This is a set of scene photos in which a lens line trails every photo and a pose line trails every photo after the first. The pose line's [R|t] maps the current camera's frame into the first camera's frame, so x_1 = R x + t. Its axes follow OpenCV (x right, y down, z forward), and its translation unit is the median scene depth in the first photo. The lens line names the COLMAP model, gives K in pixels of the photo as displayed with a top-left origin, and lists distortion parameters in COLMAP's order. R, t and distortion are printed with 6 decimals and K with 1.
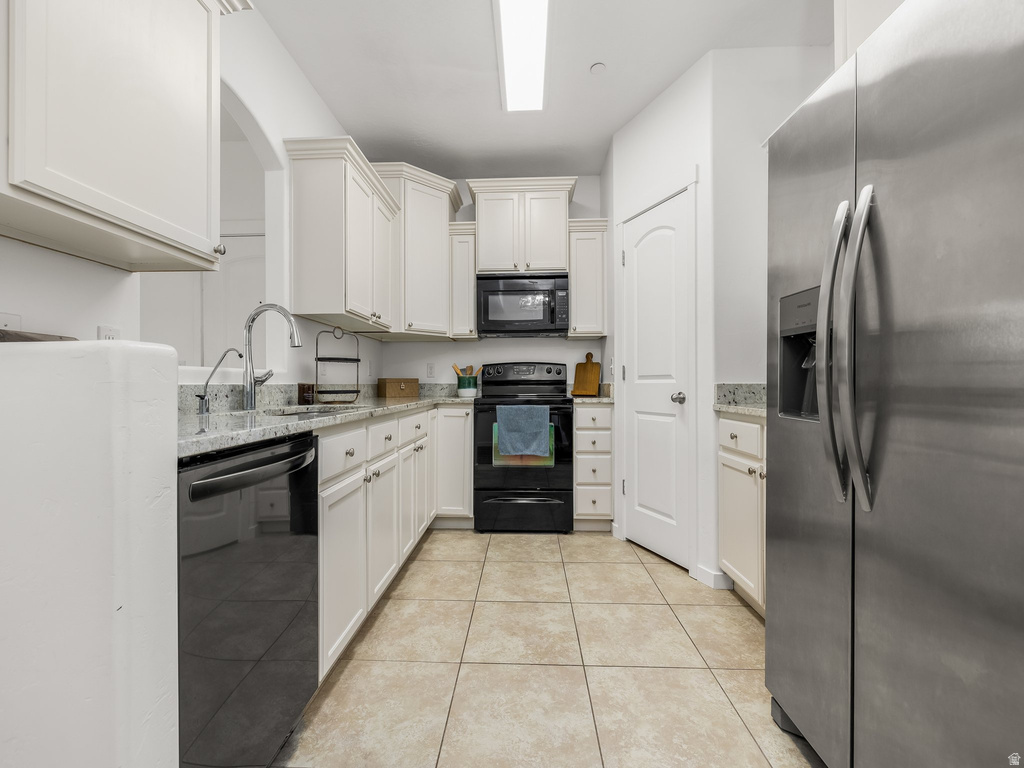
lens RADIAL K [[431.0, 0, 511.1], [0, 431.0, 382.5], [0, 0, 1]] dist [-0.002393, -0.000298]
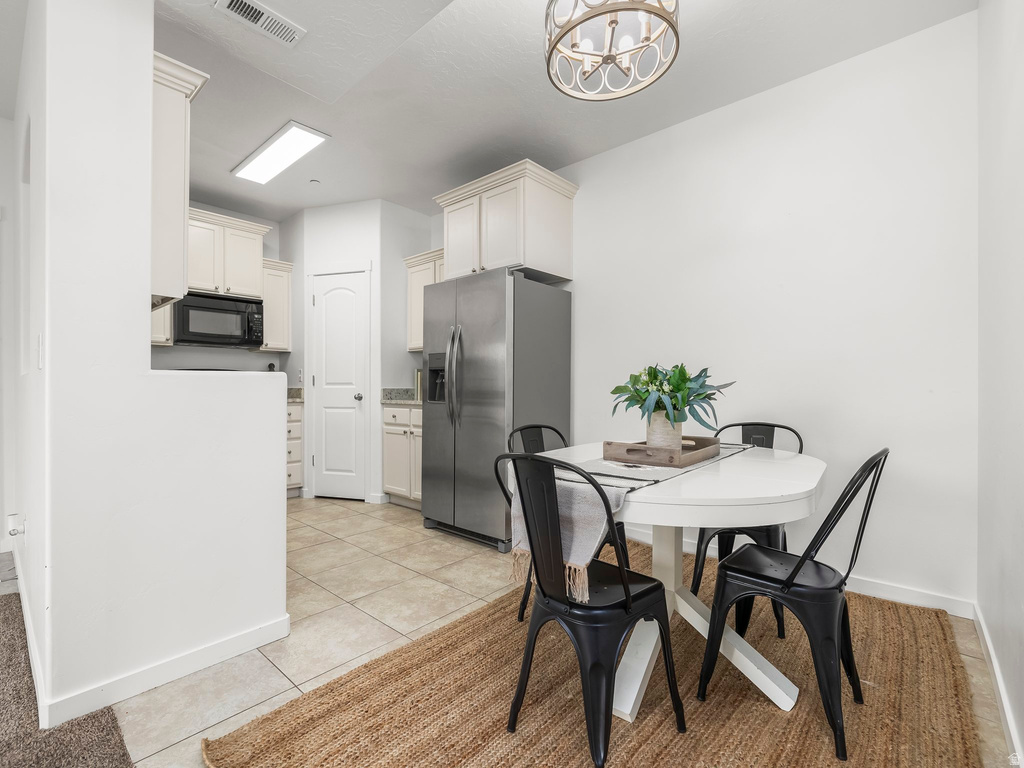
lens RADIAL K [[466.4, 0, 505.4], [0, 466.4, 387.3], [0, 0, 1]] dist [-0.002036, 0.000171]
pose [[0.636128, 0.002395, 0.771579, -0.569989], [-0.005084, 0.999986, 0.001088, -0.005146], [-0.771566, -0.004614, 0.636132, -0.513780]]
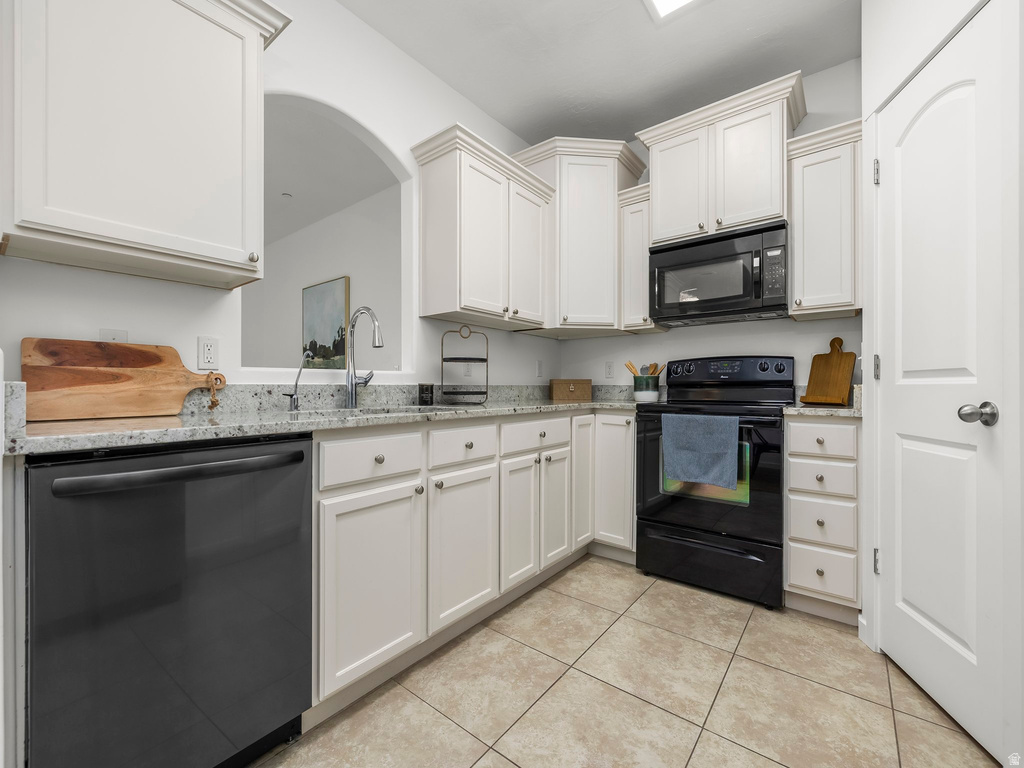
lens RADIAL K [[431.5, 0, 506.2], [0, 431.5, 385.1], [0, 0, 1]] dist [-0.000223, -0.000266]
pose [[0.803978, 0.001933, -0.594656, 0.221129], [-0.001496, 0.999998, 0.001227, 0.002385], [0.594657, -0.000097, 0.803979, 0.243634]]
